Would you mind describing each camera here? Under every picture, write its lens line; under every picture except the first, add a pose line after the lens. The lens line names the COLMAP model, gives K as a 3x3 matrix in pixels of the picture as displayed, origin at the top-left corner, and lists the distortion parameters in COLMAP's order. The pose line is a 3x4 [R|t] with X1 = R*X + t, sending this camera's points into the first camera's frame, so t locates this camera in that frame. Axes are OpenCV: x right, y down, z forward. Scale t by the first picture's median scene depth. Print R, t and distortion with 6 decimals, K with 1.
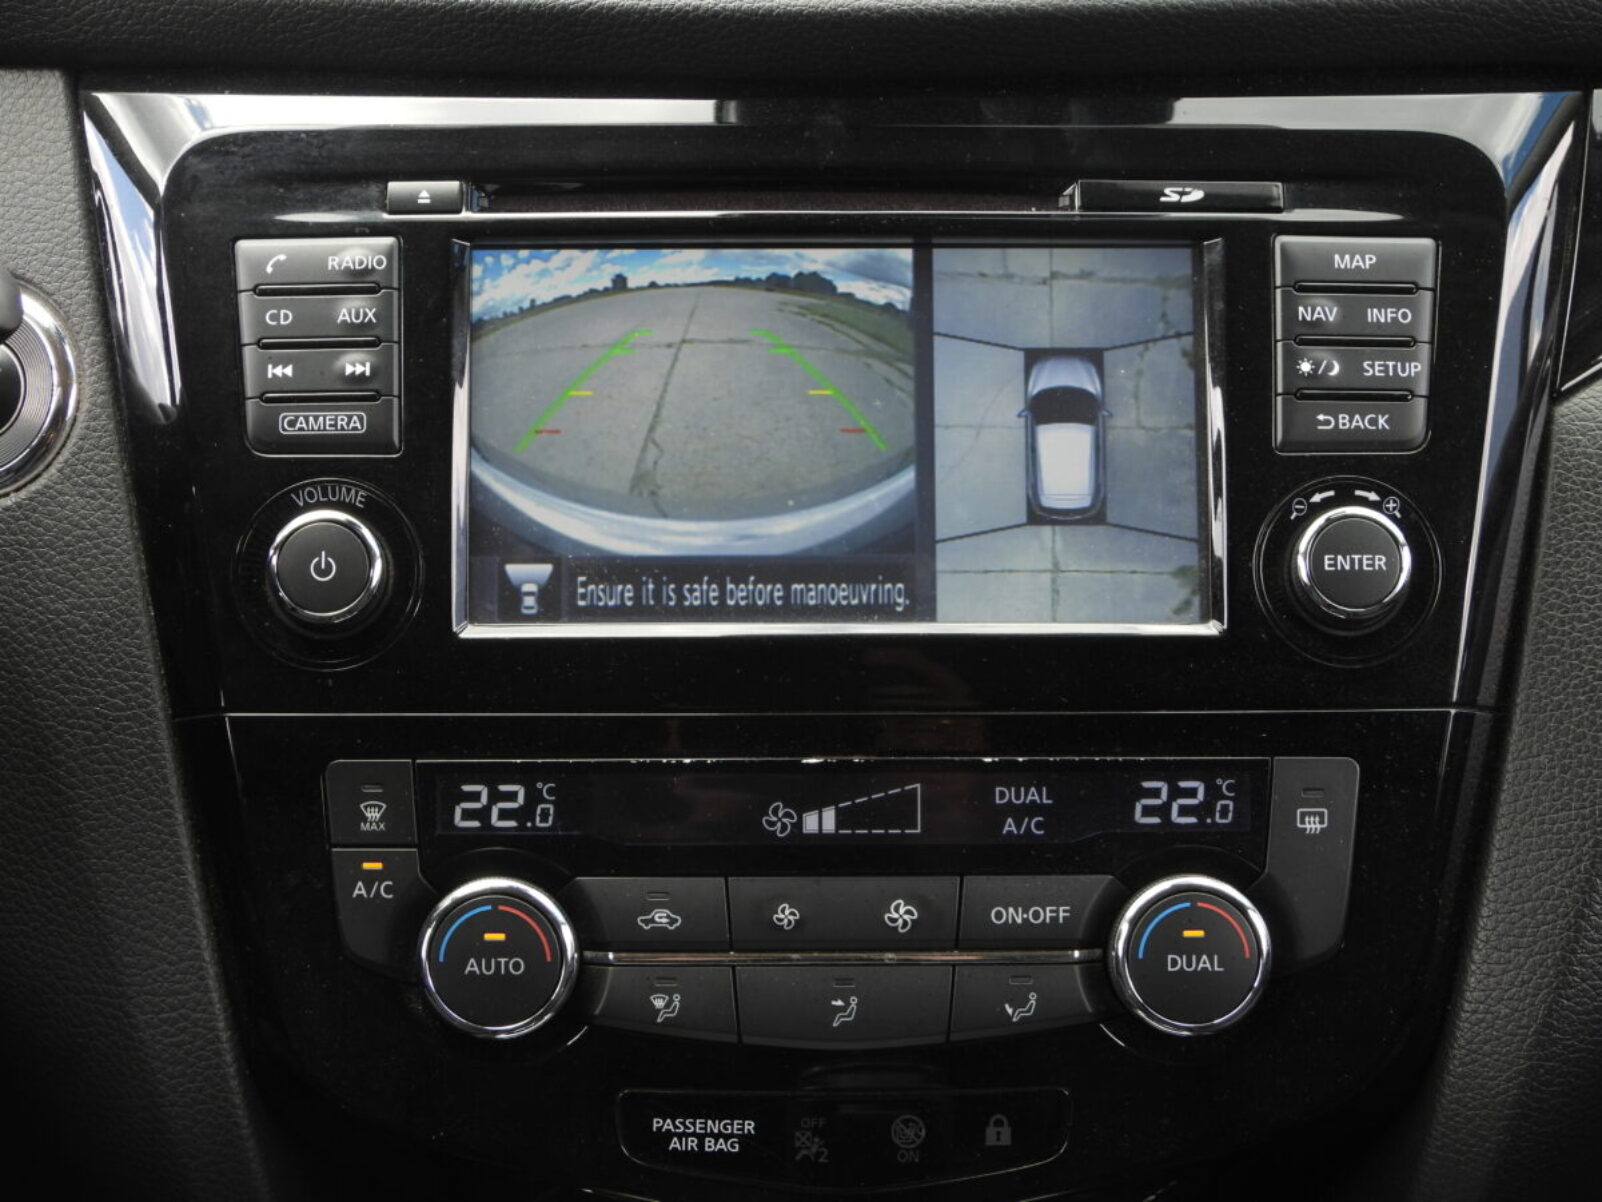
lens RADIAL K [[3550.9, 0, 801.0], [0, 3550.9, 601.0], [0, 0, 1]] dist [-0.092493, -0.108440]
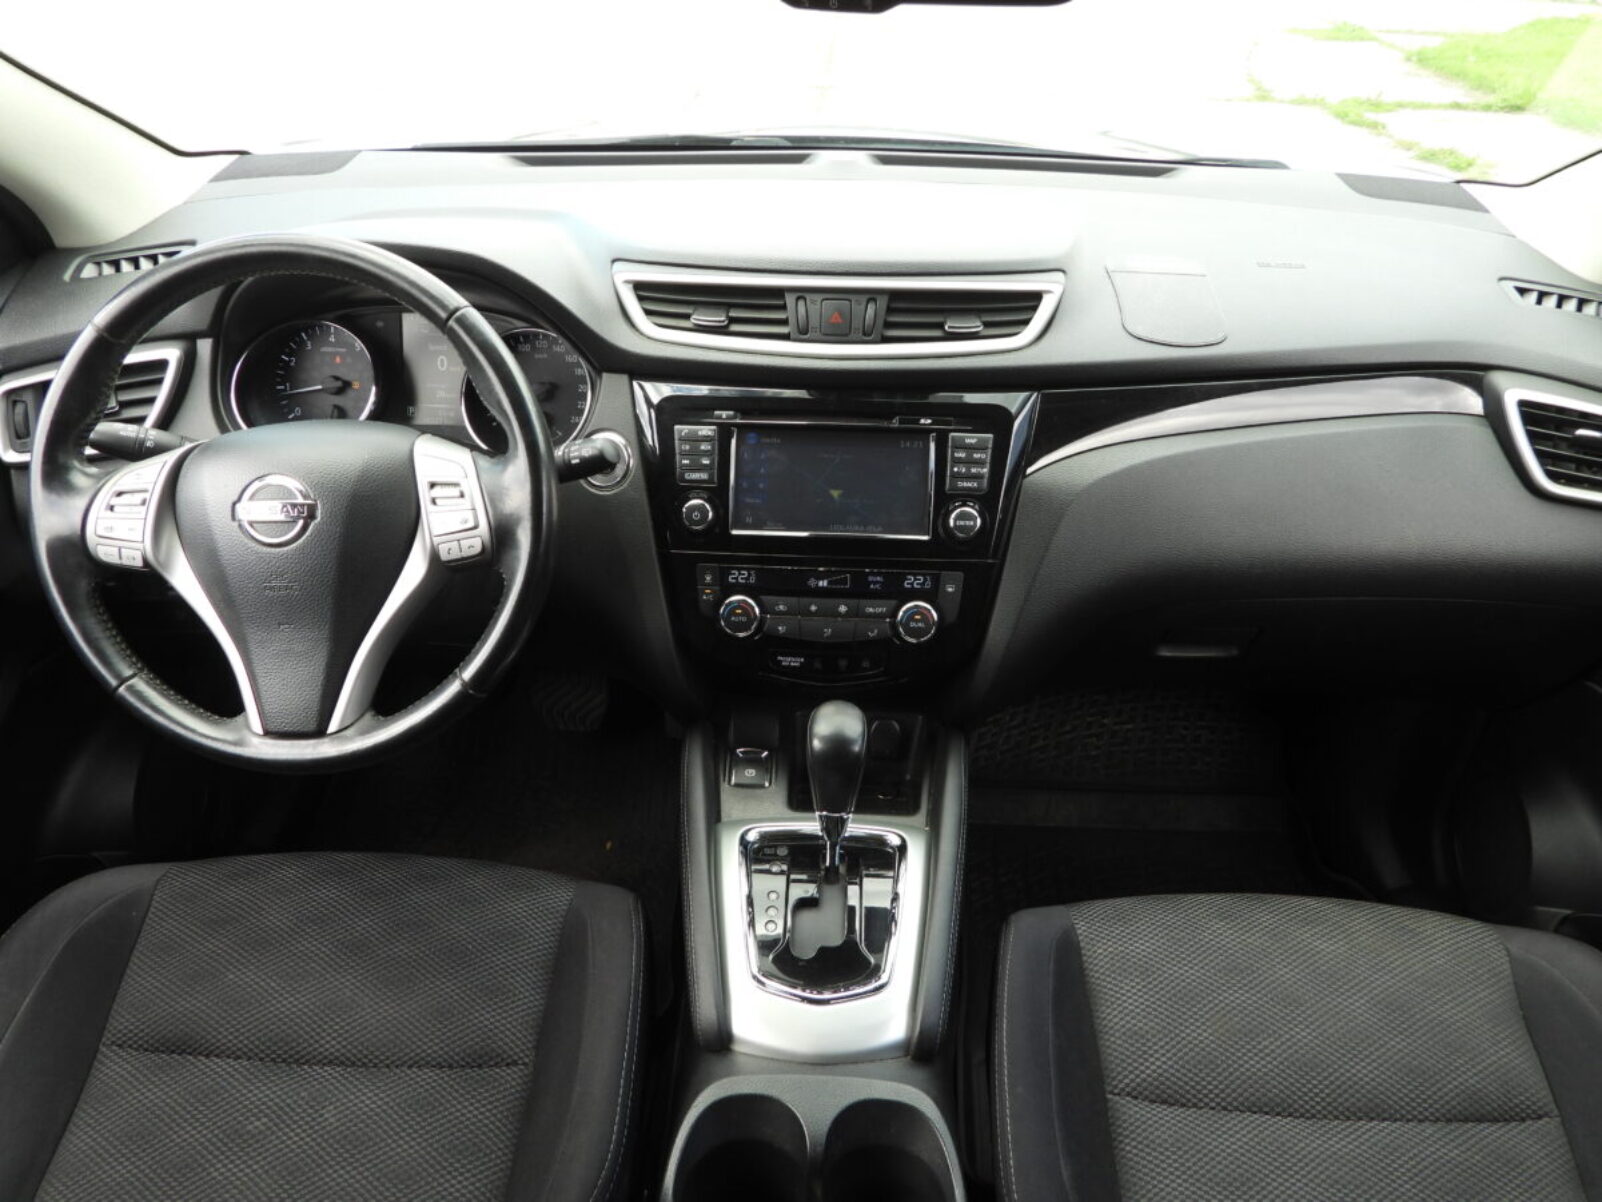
lens RADIAL K [[1155.2, 0, 801.0], [0, 1155.2, 601.0], [0, 0, 1]] dist [-0.009325, 0.004002]
pose [[0.998706, 0.037308, -0.034560, 0.025508], [-0.030062, 0.981220, 0.190533, -0.158789], [0.041019, -0.189247, 0.981072, -0.243626]]
